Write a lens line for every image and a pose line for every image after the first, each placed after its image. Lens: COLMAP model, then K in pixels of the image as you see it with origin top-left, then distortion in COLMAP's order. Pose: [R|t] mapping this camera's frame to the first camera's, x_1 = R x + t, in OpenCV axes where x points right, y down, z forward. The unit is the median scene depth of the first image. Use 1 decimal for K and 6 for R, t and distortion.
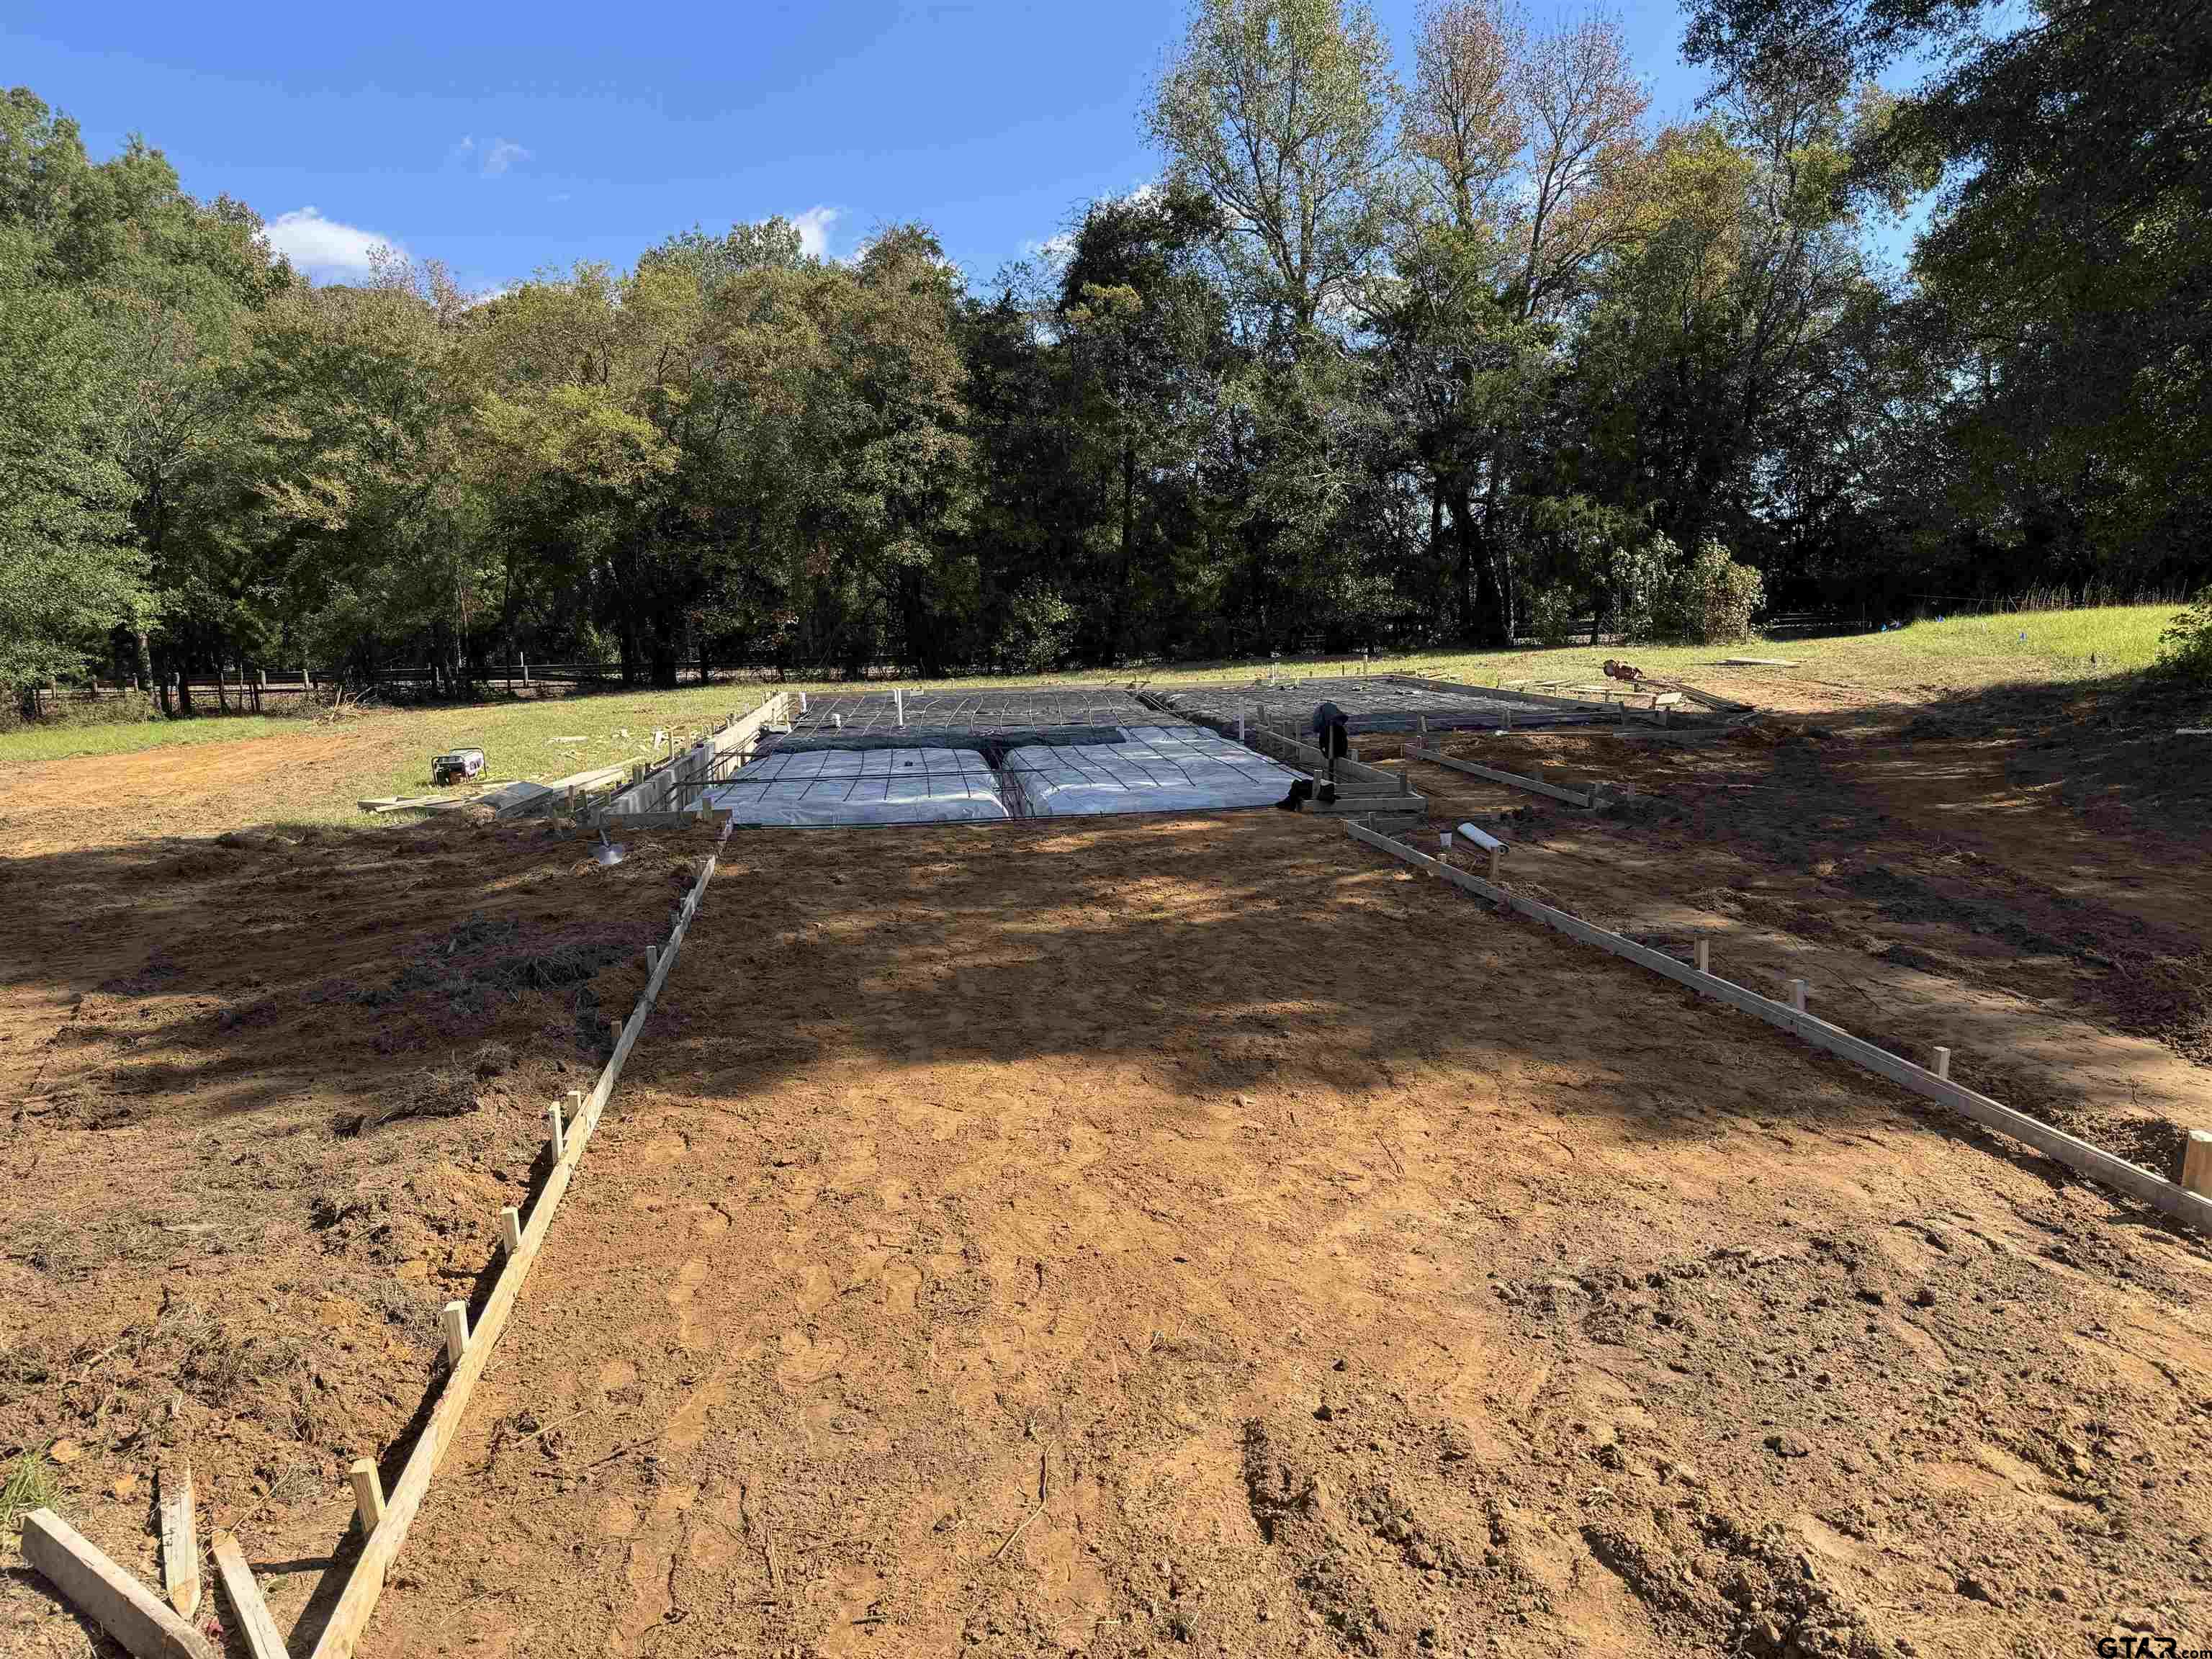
lens RADIAL K [[1543.7, 0, 1120.8], [0, 1543.7, 847.4], [0, 0, 1]] dist [0.045197, -0.069315]
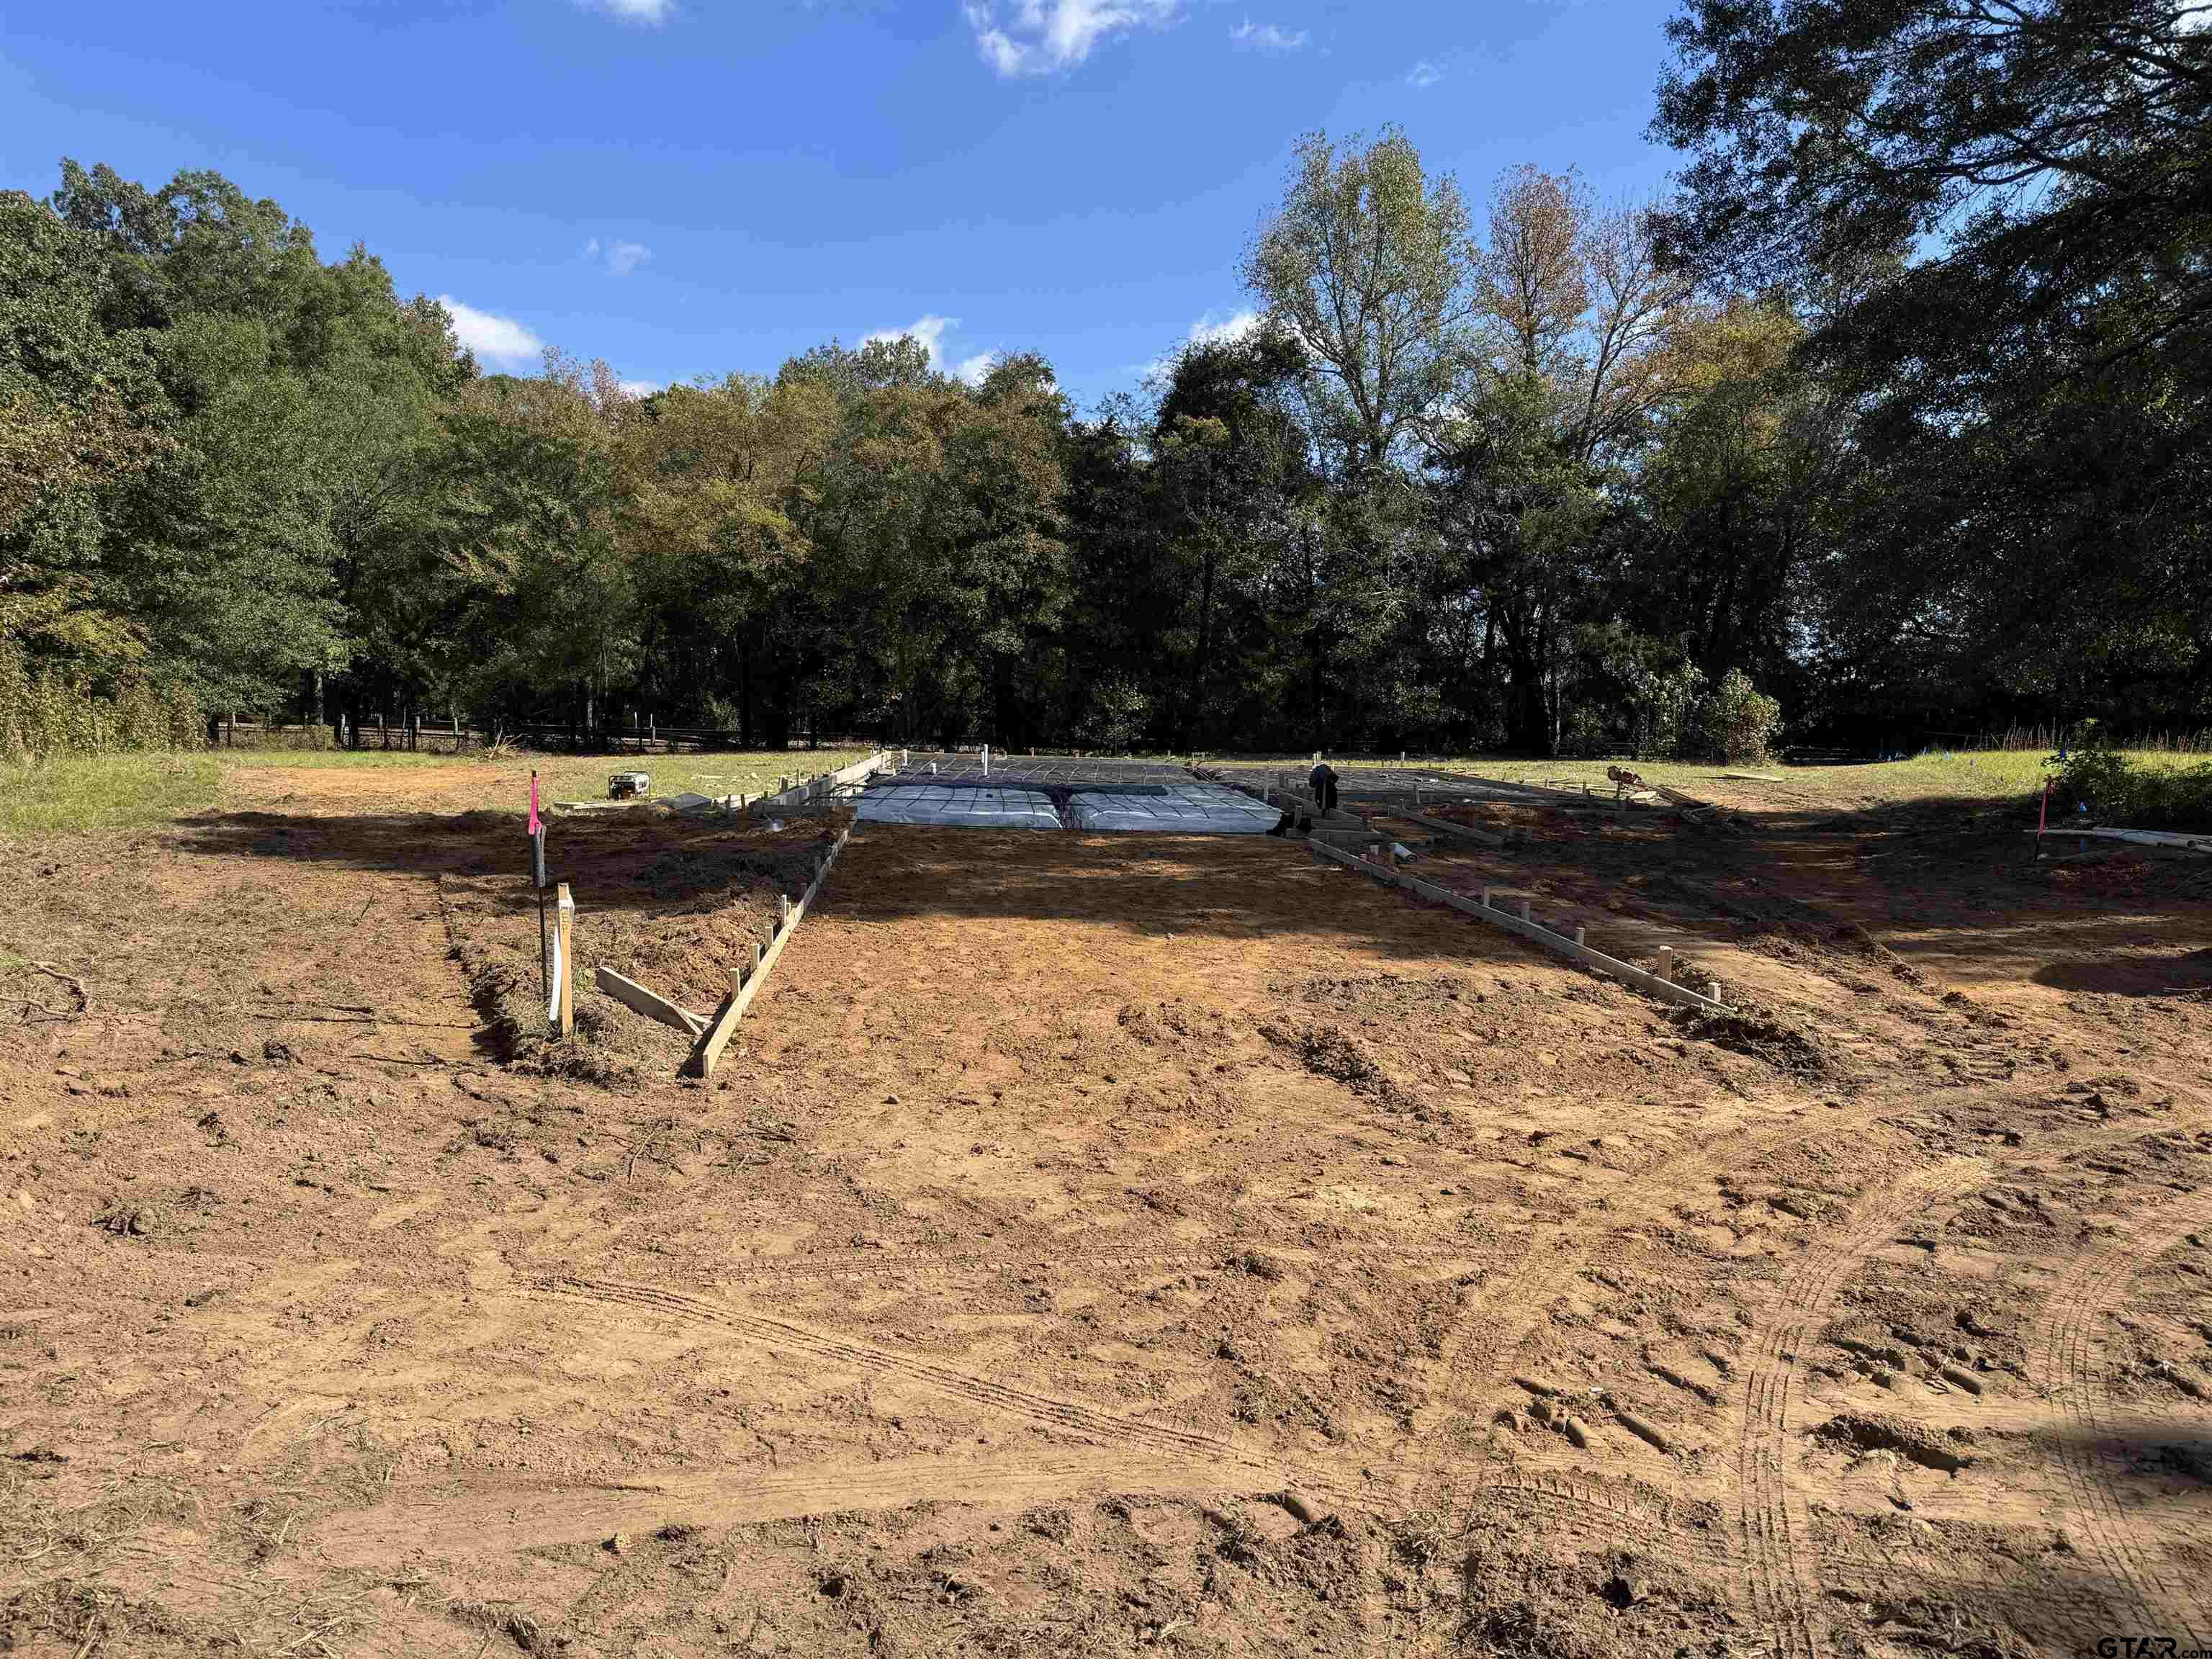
lens RADIAL K [[1558.8, 0, 1106.3], [0, 1558.8, 845.2], [0, 0, 1]] dist [0.060516, -0.077831]
pose [[0.995975, 0.063661, -0.063103, 0.016251], [-0.067957, 0.995337, -0.068448, 0.027226], [0.058452, 0.072461, 0.995657, -0.105557]]
